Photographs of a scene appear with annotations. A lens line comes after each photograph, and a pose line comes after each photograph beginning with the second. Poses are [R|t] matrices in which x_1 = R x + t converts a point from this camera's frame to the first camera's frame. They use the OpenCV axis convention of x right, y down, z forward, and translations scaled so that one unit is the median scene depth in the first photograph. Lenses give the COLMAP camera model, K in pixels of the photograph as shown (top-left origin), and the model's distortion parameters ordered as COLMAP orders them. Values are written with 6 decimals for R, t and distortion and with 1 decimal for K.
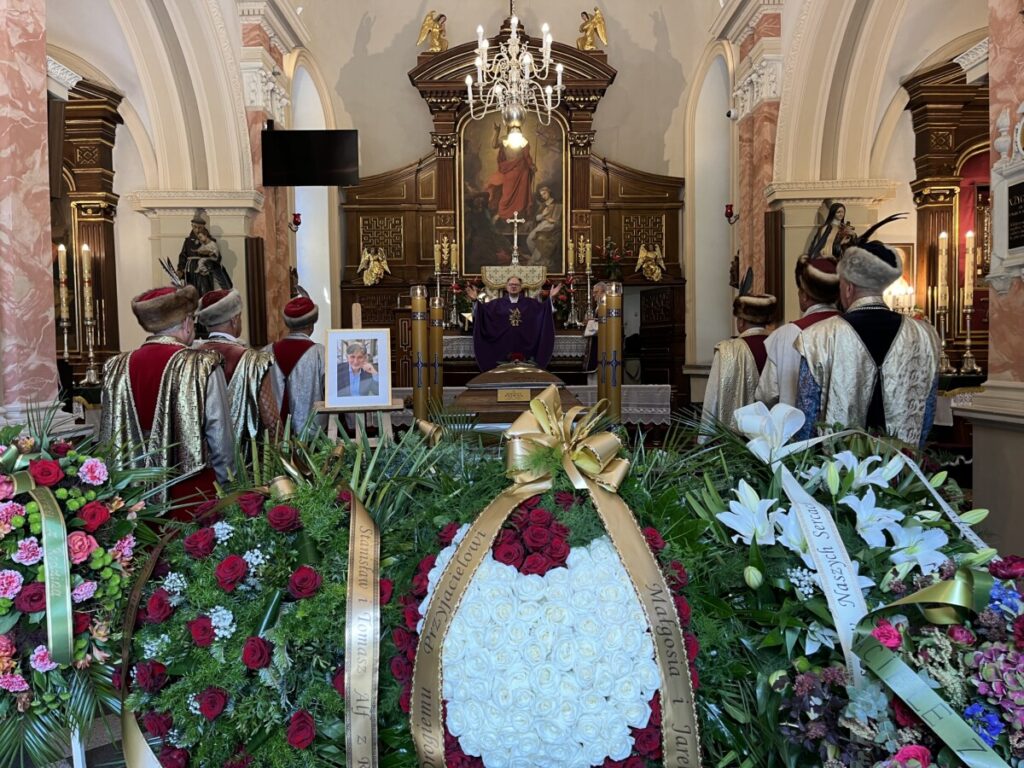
lens RADIAL K [[767.4, 0, 512.0], [0, 767.4, 384.0], [0, 0, 1]] dist [0.060058, -0.087485]
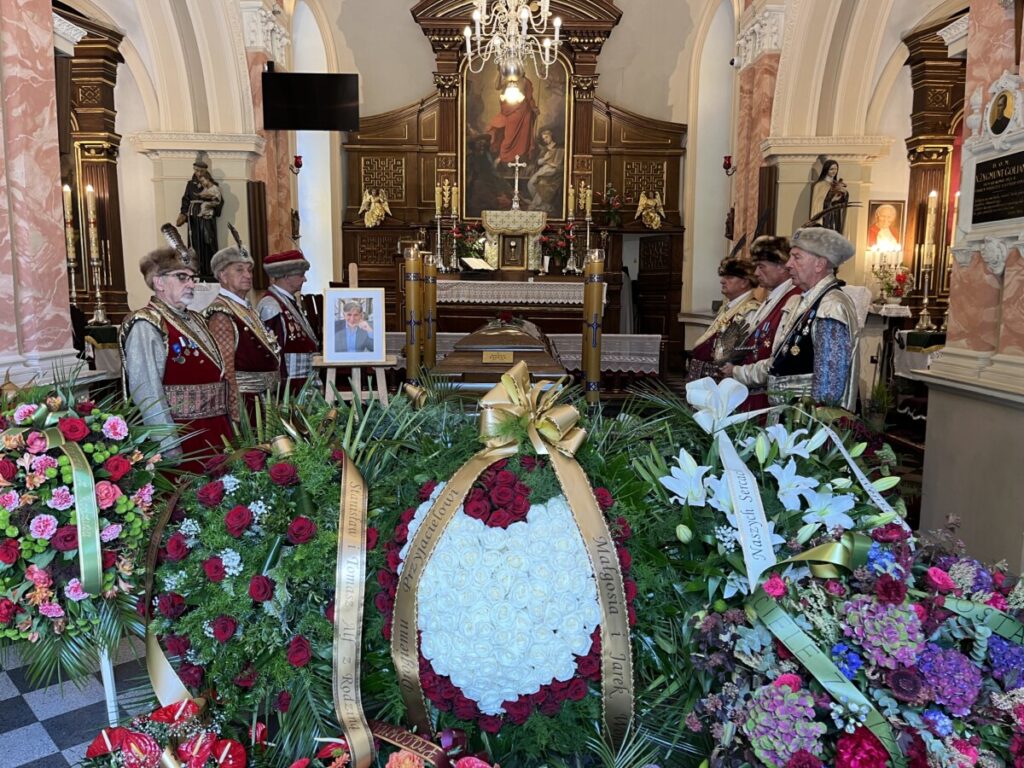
lens RADIAL K [[764.3, 0, 517.3], [0, 764.3, 390.2], [0, 0, 1]] dist [0.053979, -0.077164]
pose [[0.999789, 0.020147, 0.003910, 0.040367], [-0.020416, 0.995808, 0.089158, -0.053193], [-0.002097, -0.089219, 0.996010, -0.114847]]
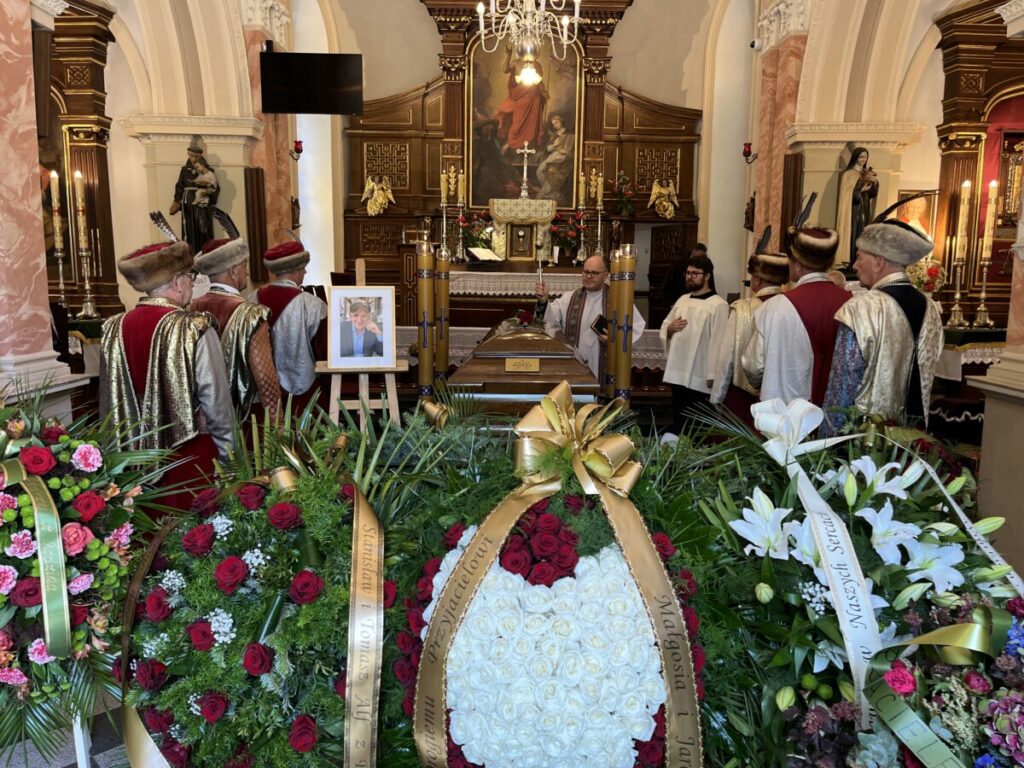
lens RADIAL K [[769.9, 0, 523.0], [0, 769.9, 385.9], [0, 0, 1]] dist [0.063068, -0.093850]
pose [[0.999696, 0.022676, 0.009691, -0.008140], [-0.023514, 0.994952, 0.097561, -0.081567], [-0.007430, -0.097759, 0.995182, 0.038873]]
